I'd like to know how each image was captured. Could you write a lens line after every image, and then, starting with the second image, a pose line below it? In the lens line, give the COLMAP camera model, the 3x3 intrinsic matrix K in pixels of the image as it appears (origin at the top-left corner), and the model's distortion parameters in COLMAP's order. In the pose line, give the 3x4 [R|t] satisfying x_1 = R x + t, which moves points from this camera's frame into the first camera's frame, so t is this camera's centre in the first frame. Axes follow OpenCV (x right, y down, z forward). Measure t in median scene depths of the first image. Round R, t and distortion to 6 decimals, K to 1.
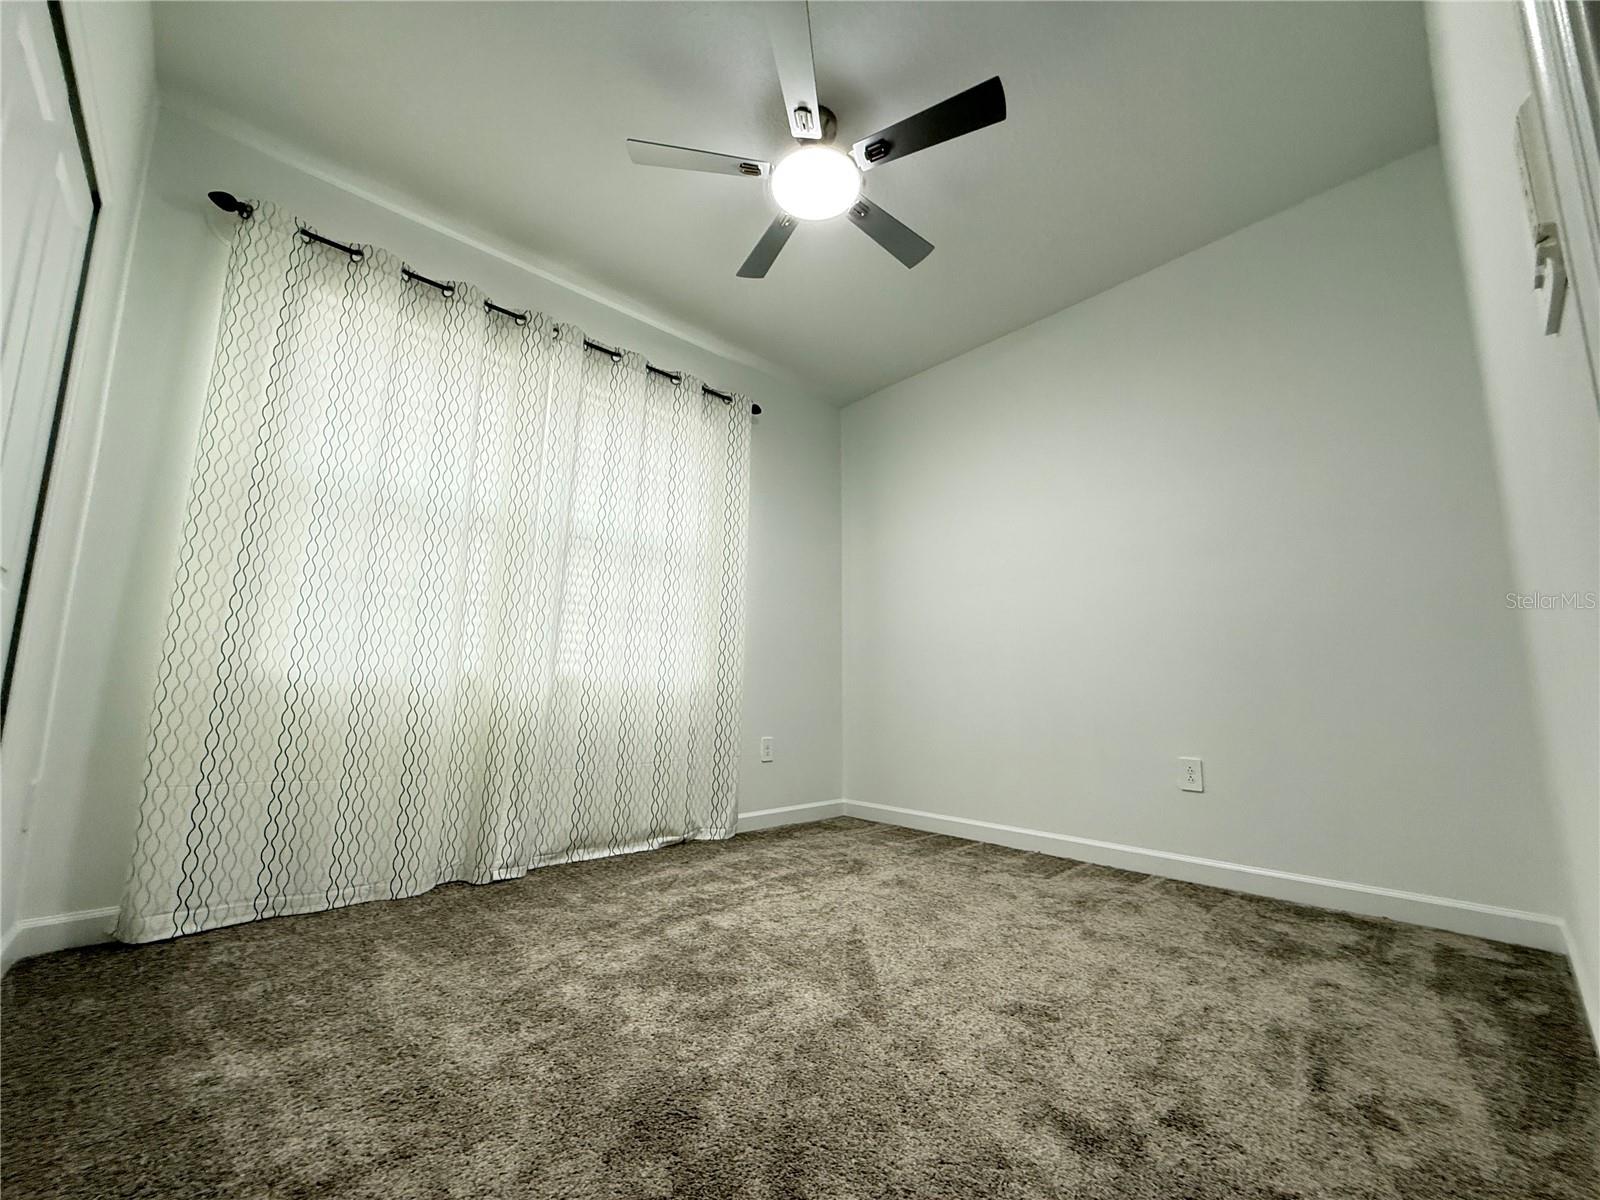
lens RADIAL K [[636.5, 0, 800.0], [0, 636.5, 600.0], [0, 0, 1]] dist [-0.007631, 0.003488]
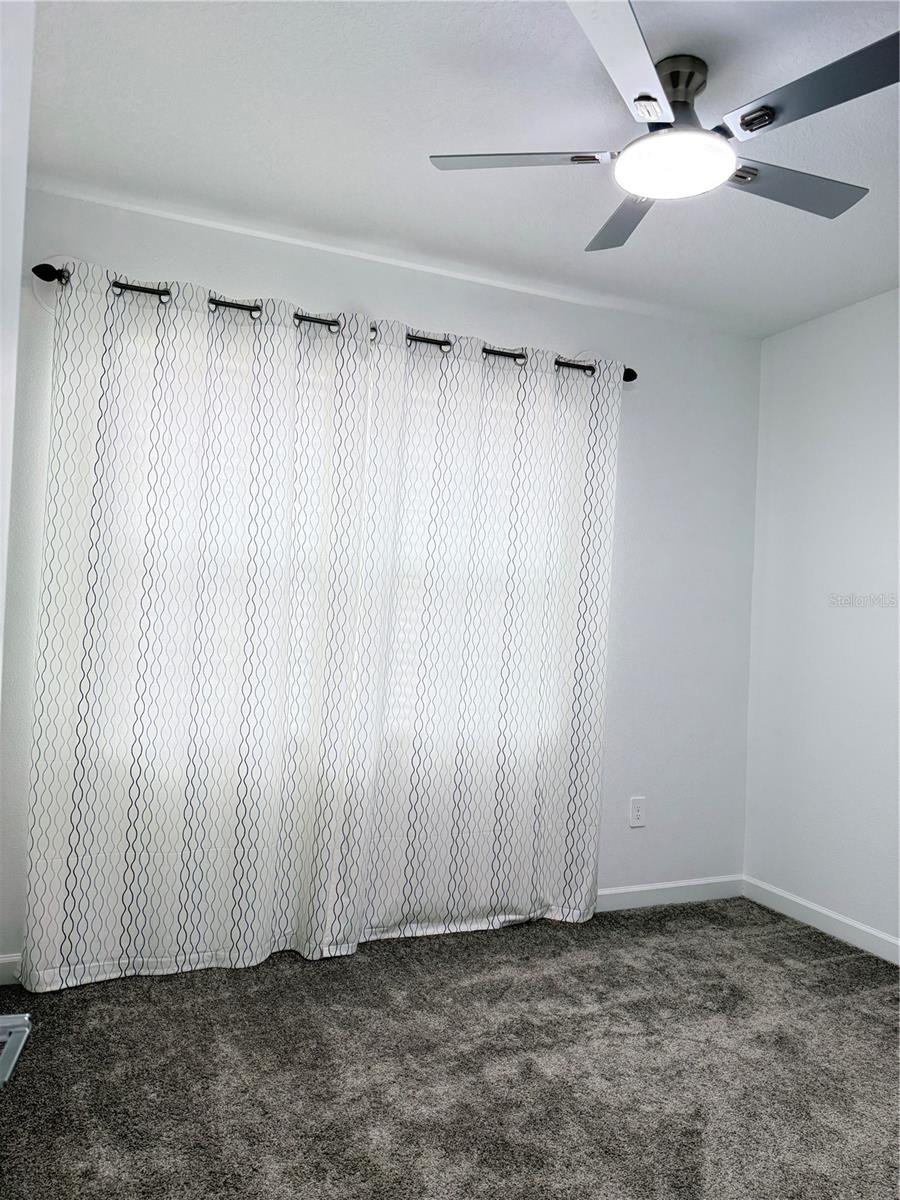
lens RADIAL K [[841.5, 0, 447.2], [0, 841.5, 606.5], [0, 0, 1]] dist [0.044342, -0.065594]
pose [[0.942150, 0.028398, -0.333988, 0.109732], [0.016889, 0.991117, 0.131914, -0.258528], [0.334767, -0.129923, 0.933301, -0.066176]]
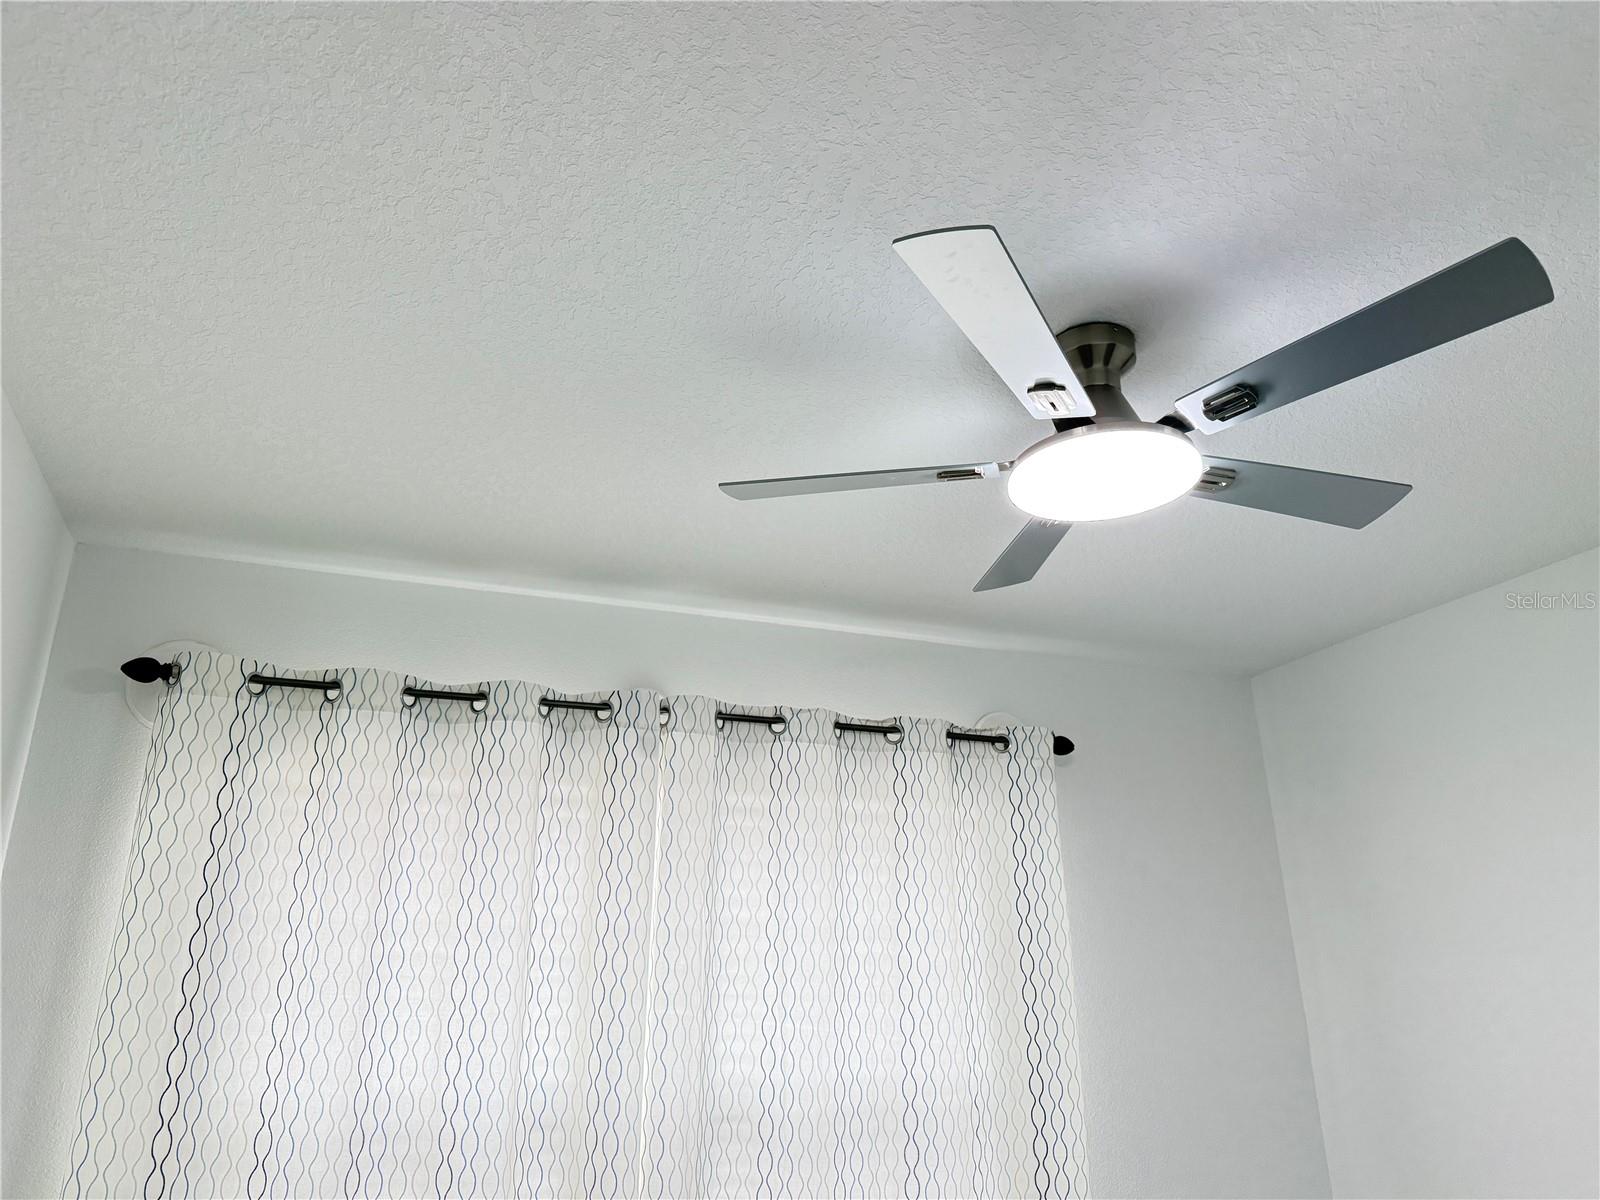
lens RADIAL K [[1111.3, 0, 808.4], [0, 1111.3, 601.5], [0, 0, 1]] dist [0.114696, -0.199853]
pose [[0.935161, -0.143733, -0.323750, 0.069308], [0.075114, 0.973655, -0.215300, -0.371529], [0.346167, 0.177023, 0.921321, 0.173463]]
